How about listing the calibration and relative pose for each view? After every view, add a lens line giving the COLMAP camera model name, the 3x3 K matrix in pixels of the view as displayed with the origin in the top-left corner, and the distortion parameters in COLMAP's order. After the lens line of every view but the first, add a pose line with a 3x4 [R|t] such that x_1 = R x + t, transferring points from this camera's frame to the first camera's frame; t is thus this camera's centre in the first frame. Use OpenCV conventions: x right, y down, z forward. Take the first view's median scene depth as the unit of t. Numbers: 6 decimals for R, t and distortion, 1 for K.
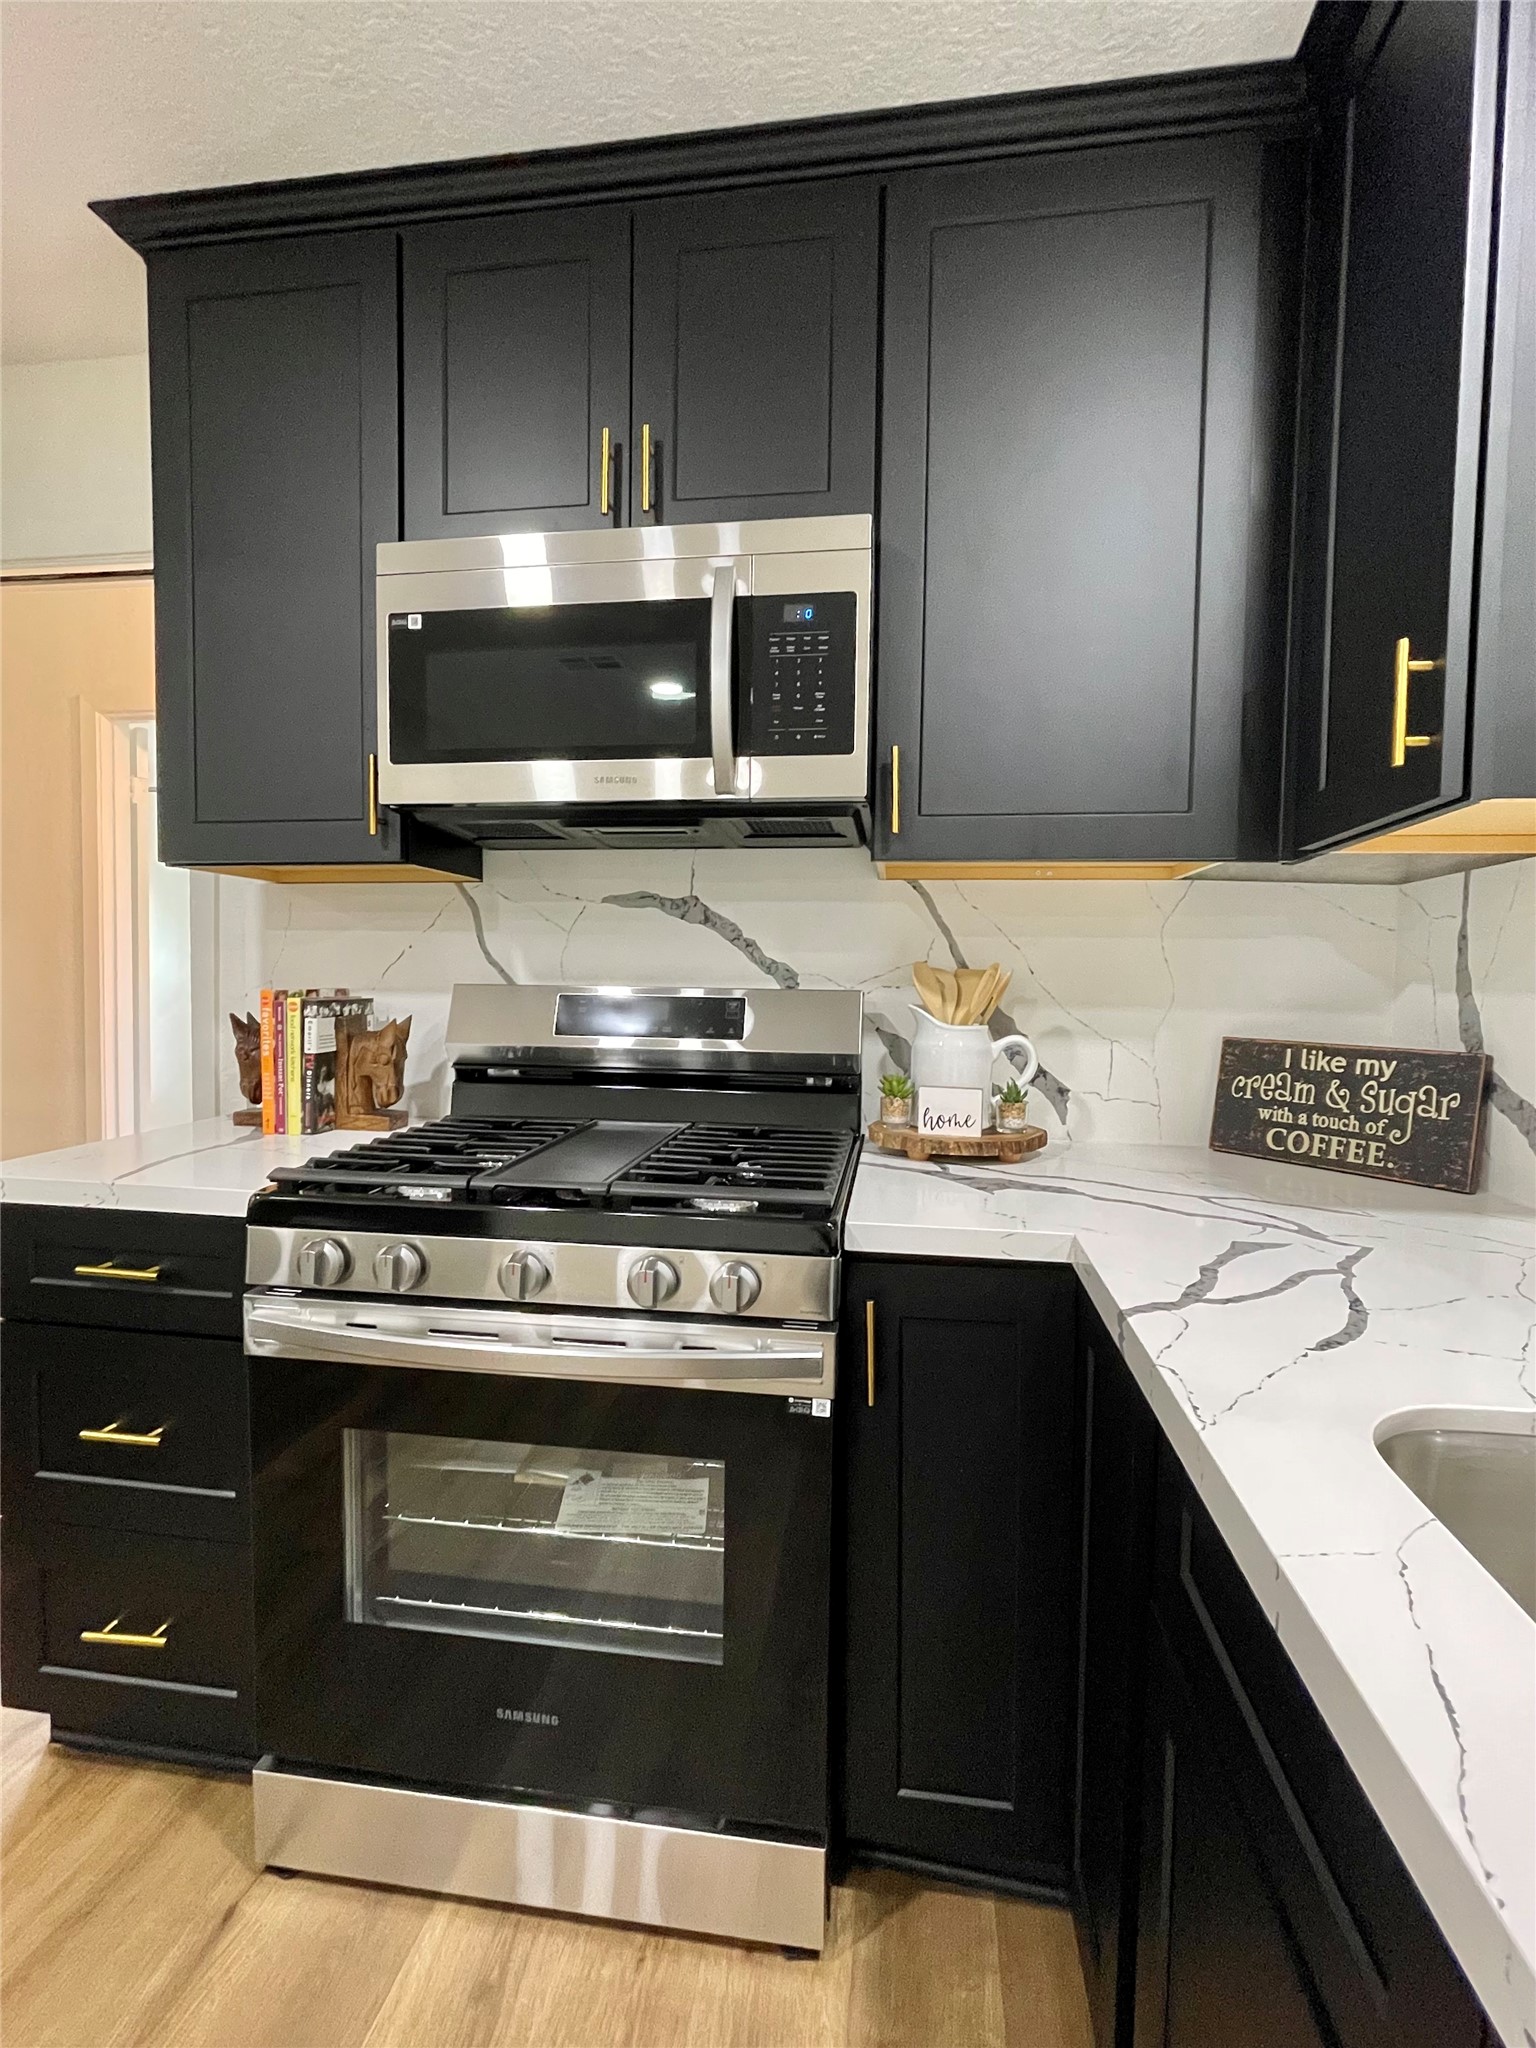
lens RADIAL K [[967.5, 0, 770.7], [0, 967.5, 1020.5], [0, 0, 1]] dist [-0.002281, -0.000795]
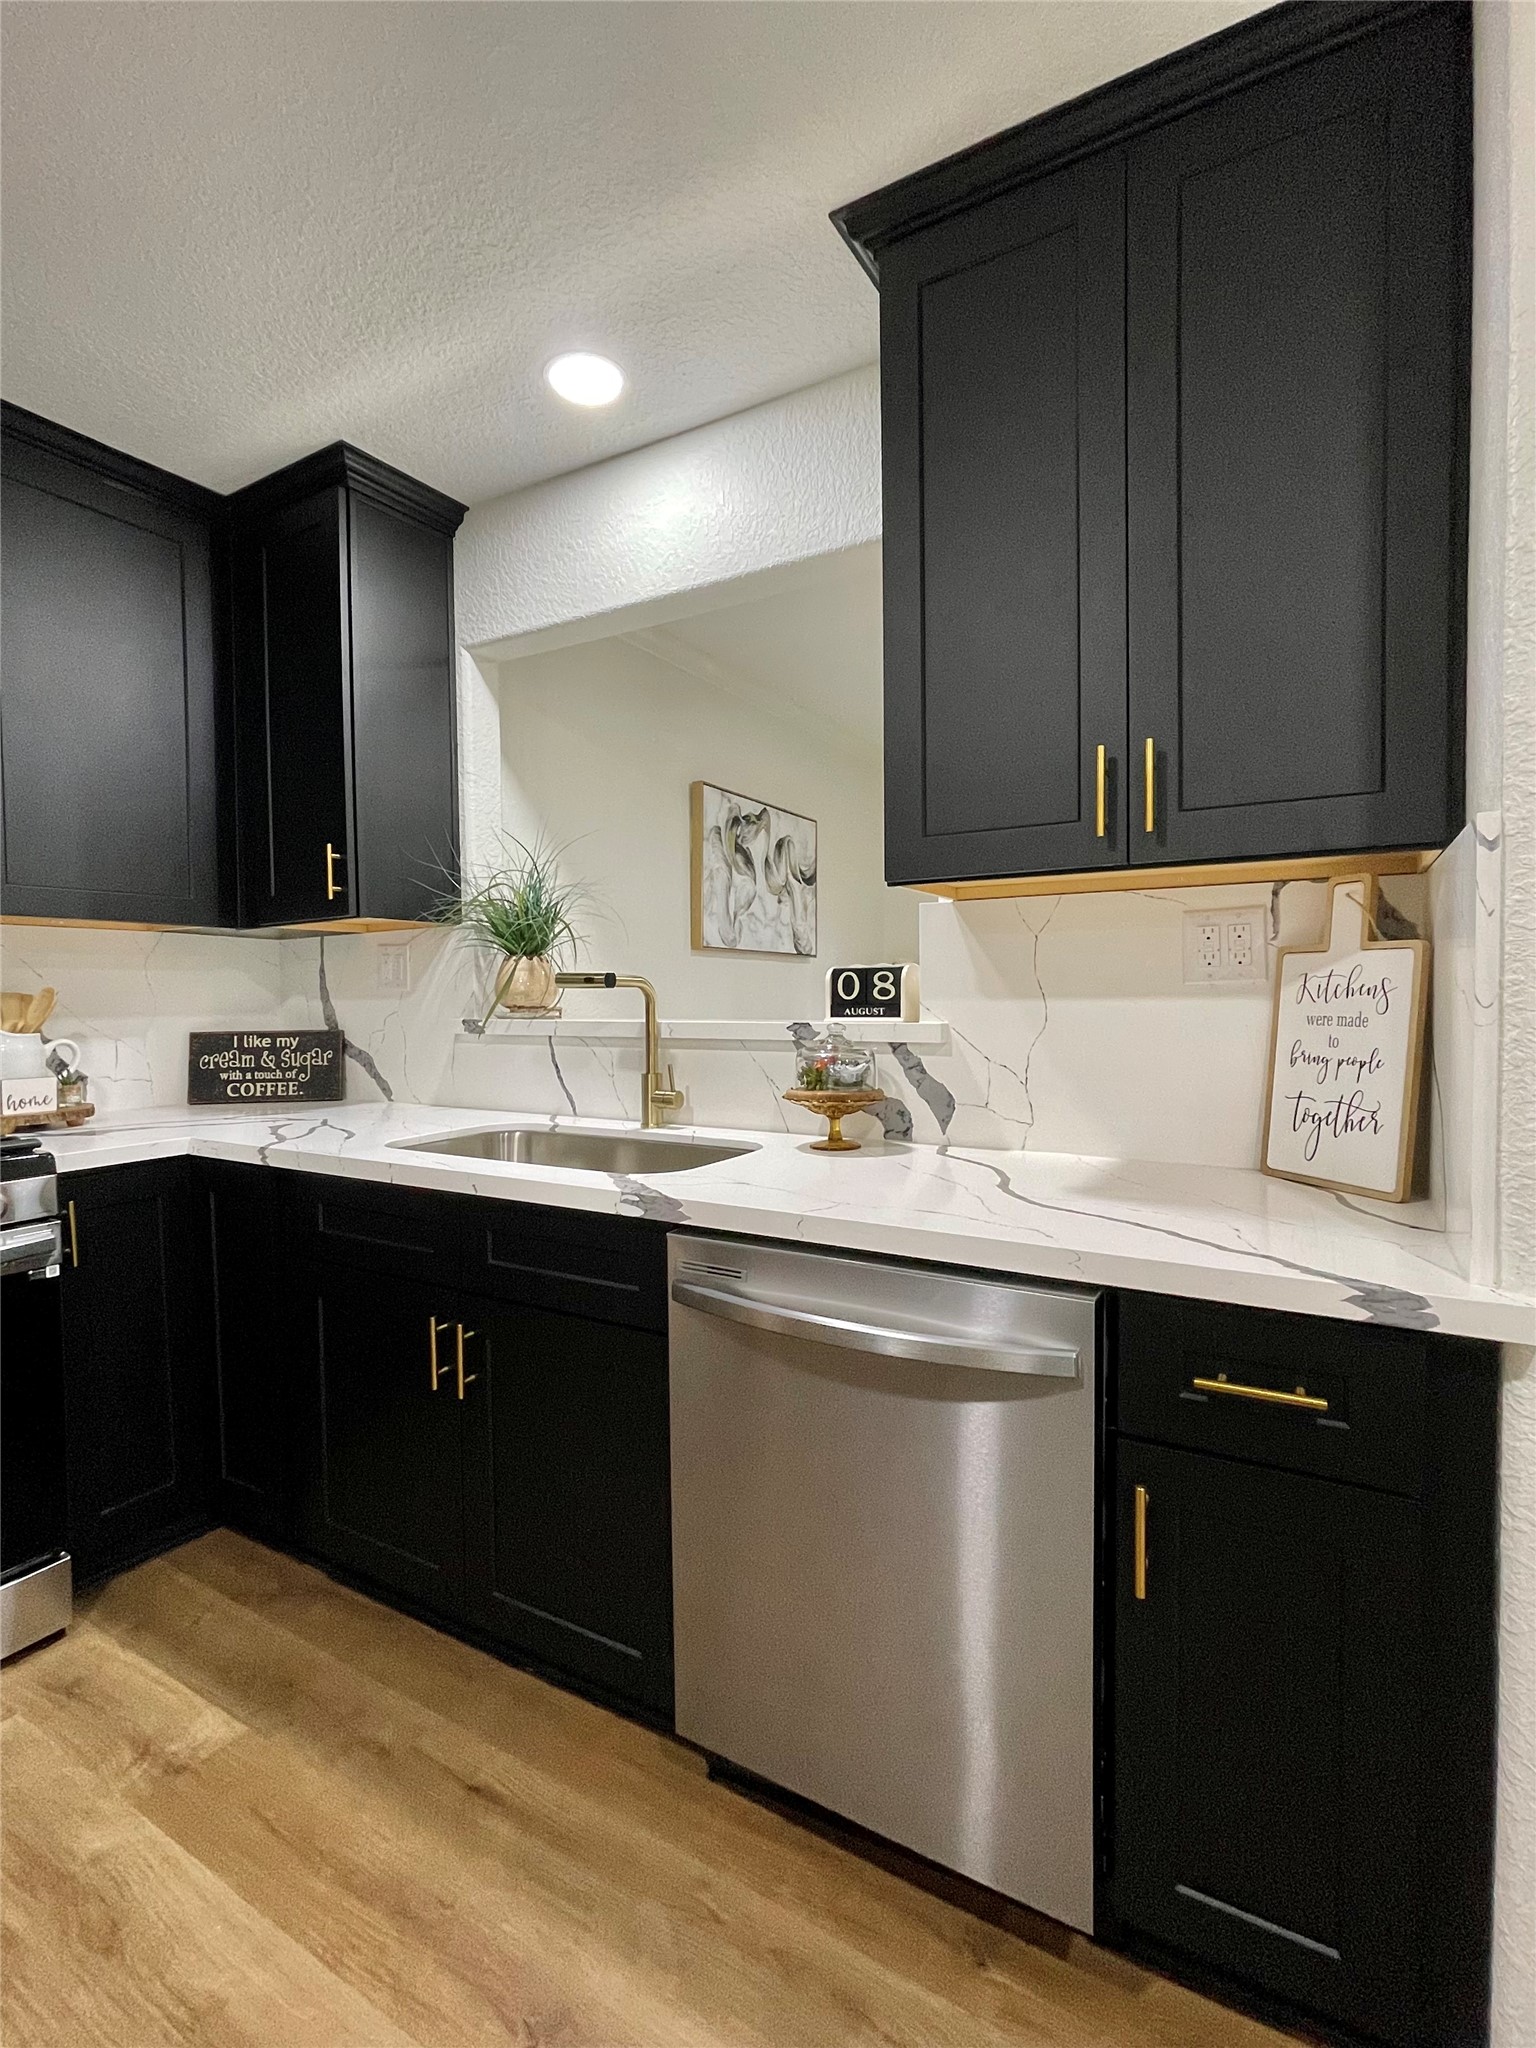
lens RADIAL K [[967.5, 0, 766.5], [0, 967.5, 1024.9], [0, 0, 1]] dist [-0.002281, -0.000795]
pose [[0.376478, -0.052165, 0.924956, -0.718368], [0.062876, 0.997550, 0.030667, 0.017860], [-0.924289, 0.046612, 0.378836, -0.526542]]
